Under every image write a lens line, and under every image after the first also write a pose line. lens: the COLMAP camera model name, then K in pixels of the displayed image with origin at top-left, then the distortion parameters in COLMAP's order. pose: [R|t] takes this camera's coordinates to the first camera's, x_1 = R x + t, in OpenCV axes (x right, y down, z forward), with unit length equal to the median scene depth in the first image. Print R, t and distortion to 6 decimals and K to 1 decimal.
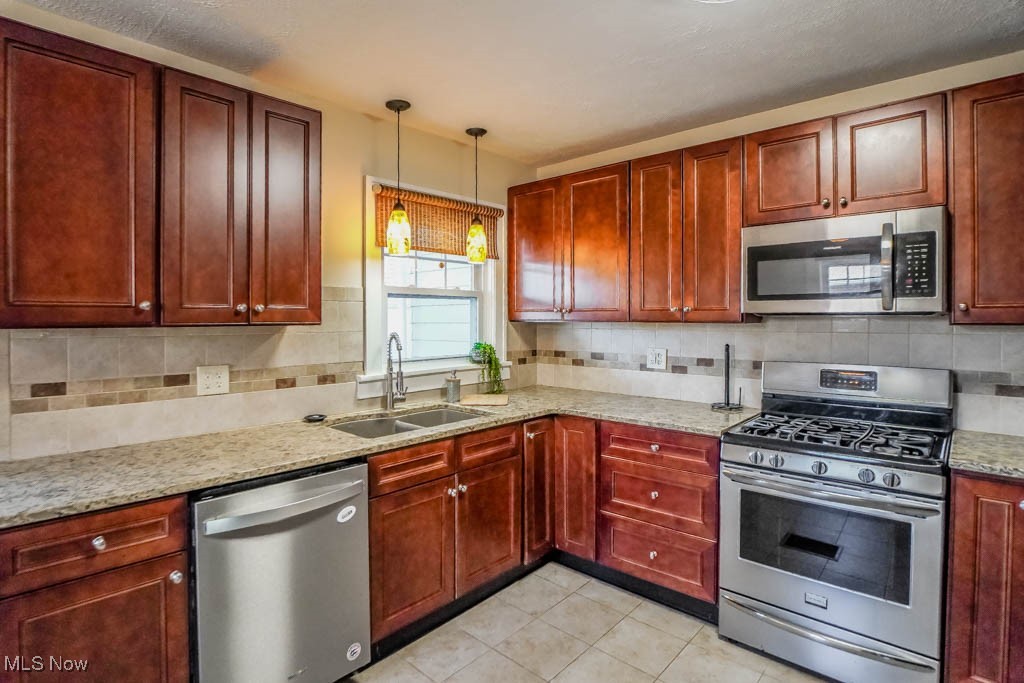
lens RADIAL K [[514.2, 0, 512.0], [0, 514.2, 341.5], [0, 0, 1]] dist [-0.036193, 0.001720]
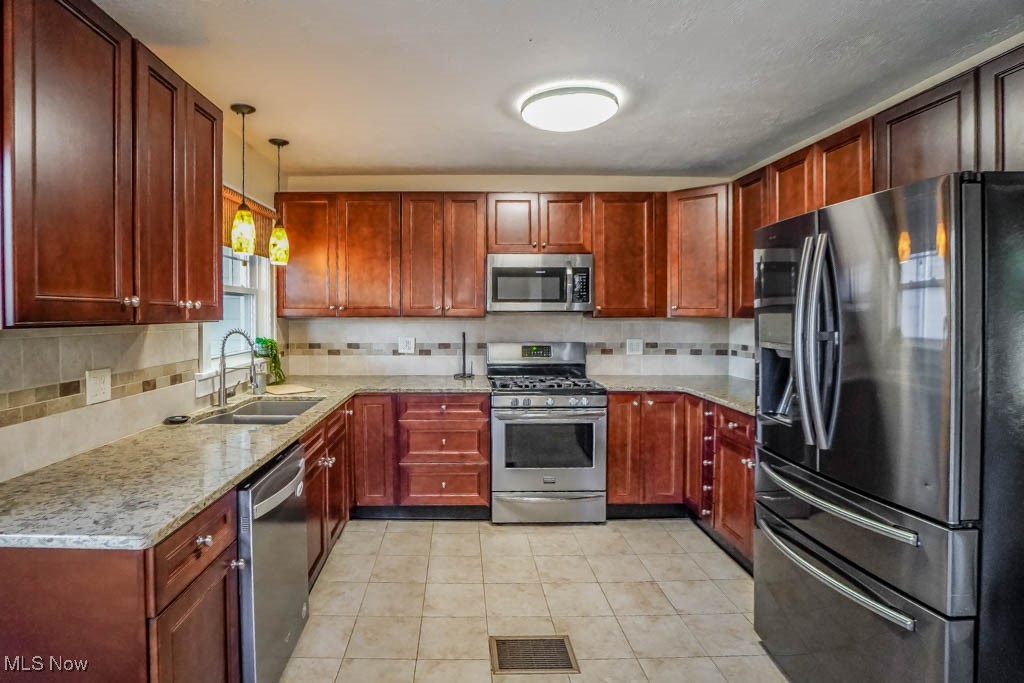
lens RADIAL K [[503.2, 0, 463.1], [0, 503.2, 339.3], [0, 0, 1]] dist [-0.033074, -0.000125]
pose [[0.738358, -0.035036, 0.673499, -0.614522], [0.030290, 0.999365, 0.018781, -0.001477], [-0.673729, 0.006533, 0.738950, -0.049515]]
